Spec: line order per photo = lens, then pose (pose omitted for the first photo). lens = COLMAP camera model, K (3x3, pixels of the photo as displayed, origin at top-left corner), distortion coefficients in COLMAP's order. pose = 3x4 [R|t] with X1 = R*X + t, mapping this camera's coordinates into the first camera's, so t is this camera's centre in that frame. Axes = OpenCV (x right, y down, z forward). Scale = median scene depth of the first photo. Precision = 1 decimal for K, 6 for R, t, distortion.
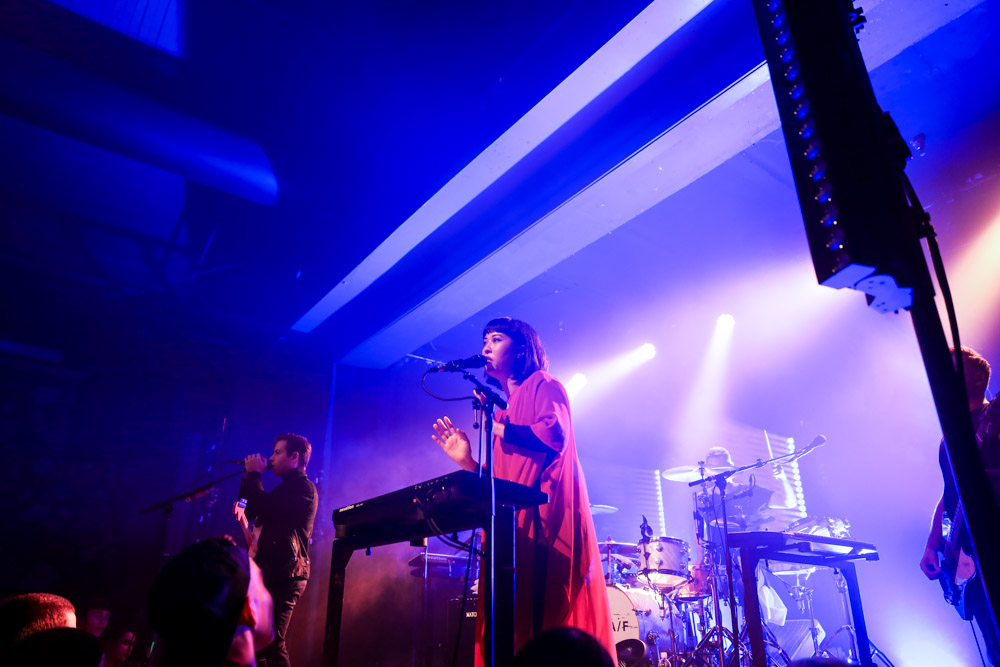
lens RADIAL K [[701.3, 0, 503.9], [0, 701.3, 331.2], [0, 0, 1]] dist [-0.027308, 0.002571]
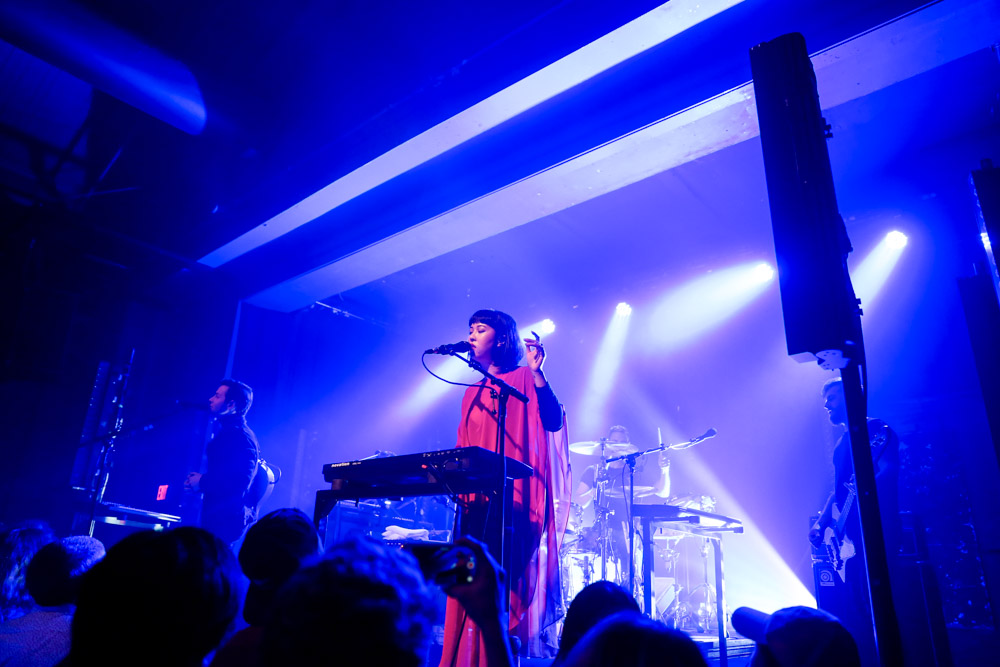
lens RADIAL K [[701.3, 0, 503.3], [0, 701.3, 333.2], [0, 0, 1]] dist [-0.027308, 0.002571]
pose [[0.976474, 0.110185, 0.185361, -0.133419], [-0.123254, 0.990530, 0.060492, -0.039607], [-0.176940, -0.081916, 0.980807, -0.096105]]
